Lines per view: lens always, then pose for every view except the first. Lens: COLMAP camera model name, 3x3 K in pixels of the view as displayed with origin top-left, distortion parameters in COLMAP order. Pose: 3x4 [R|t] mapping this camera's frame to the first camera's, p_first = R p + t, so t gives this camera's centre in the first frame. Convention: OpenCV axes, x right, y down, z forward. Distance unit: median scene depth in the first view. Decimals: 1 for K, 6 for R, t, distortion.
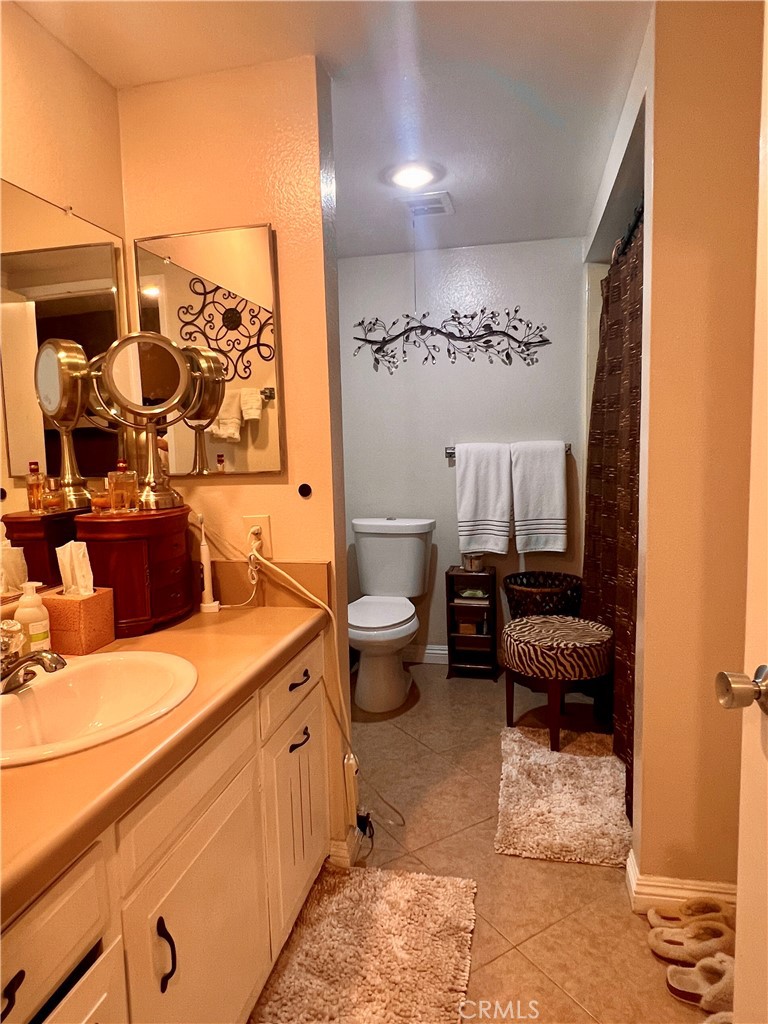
lens RADIAL K [[640.1, 0, 383.4], [0, 640.1, 512.2], [0, 0, 1]] dist [0.001060, 0.000656]
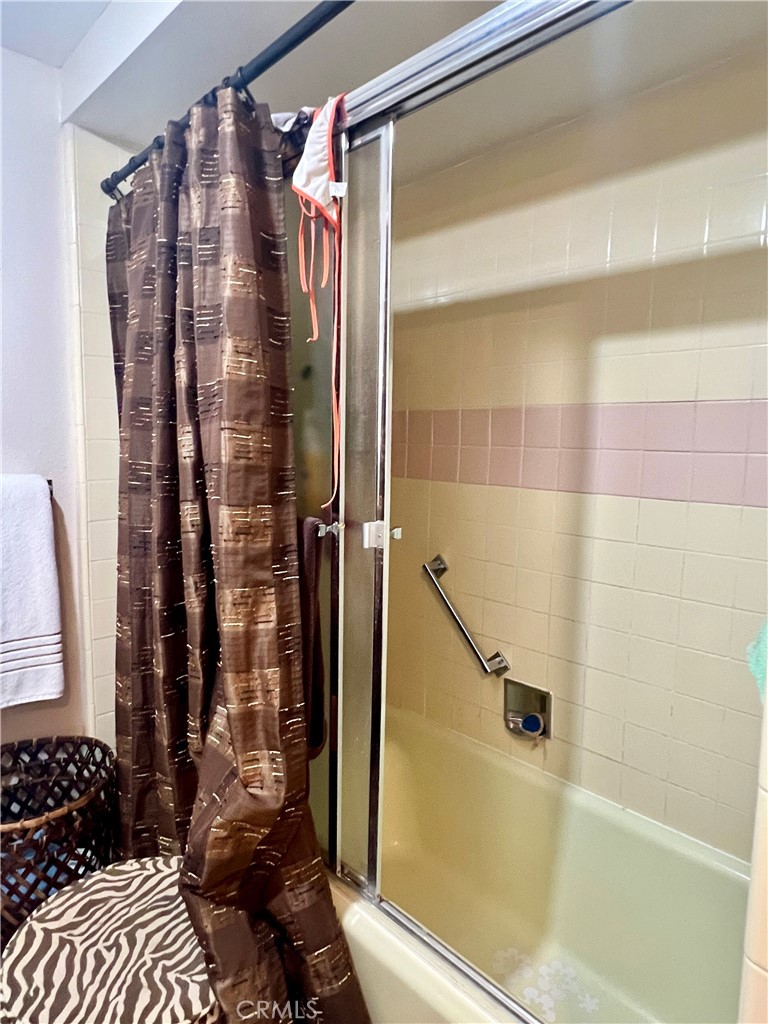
lens RADIAL K [[640.1, 0, 383.3], [0, 640.1, 510.9], [0, 0, 1]] dist [0.001060, 0.000656]
pose [[0.566403, -0.054610, 0.822317, 0.024578], [0.053193, 0.998144, 0.029648, -0.098325], [-0.822410, 0.026948, 0.568257, 0.581718]]
